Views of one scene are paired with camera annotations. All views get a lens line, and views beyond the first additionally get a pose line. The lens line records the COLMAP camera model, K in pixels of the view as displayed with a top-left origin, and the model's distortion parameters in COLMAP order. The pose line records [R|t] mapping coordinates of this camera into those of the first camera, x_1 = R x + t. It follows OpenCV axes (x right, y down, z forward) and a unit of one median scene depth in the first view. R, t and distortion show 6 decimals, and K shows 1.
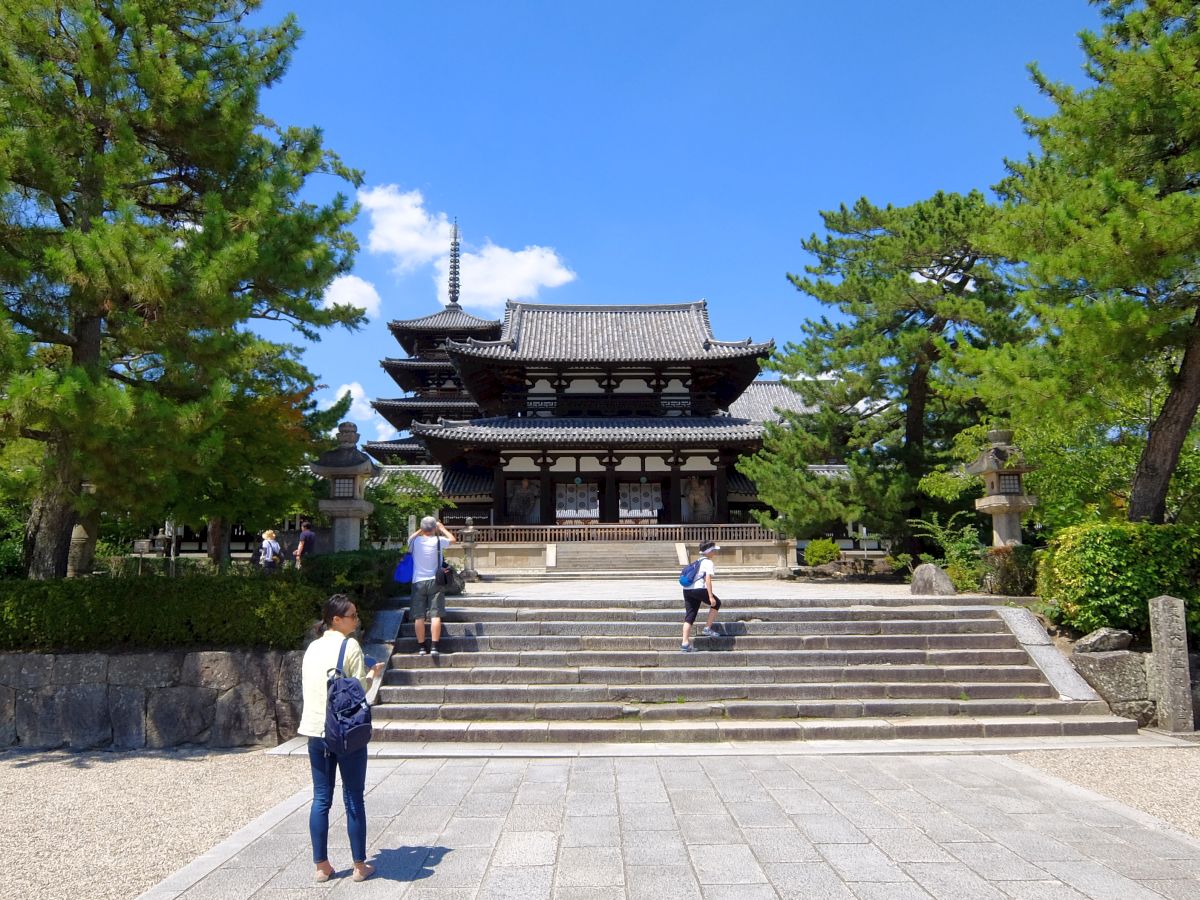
lens RADIAL K [[900.9, 0, 600.0], [0, 900.9, 450.0], [0, 0, 1]] dist [-0.034284, -0.001051]
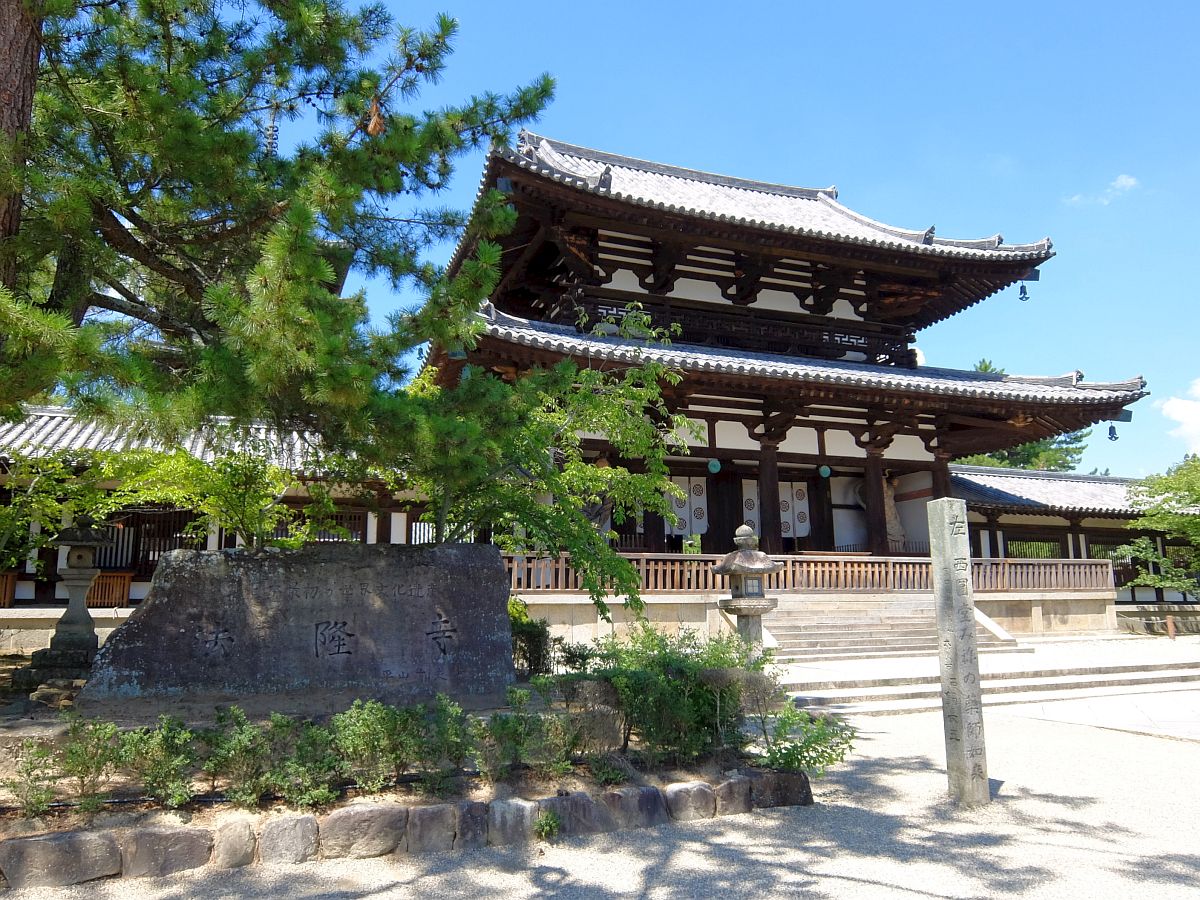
lens RADIAL K [[900.9, 0, 600.0], [0, 900.9, 450.0], [0, 0, 1]] dist [-0.034284, -0.001051]
pose [[0.937363, 0.060880, 0.342993, -0.257209], [-0.048814, 0.997851, -0.043709, 0.049969], [-0.344917, 0.024228, 0.938320, 0.546223]]
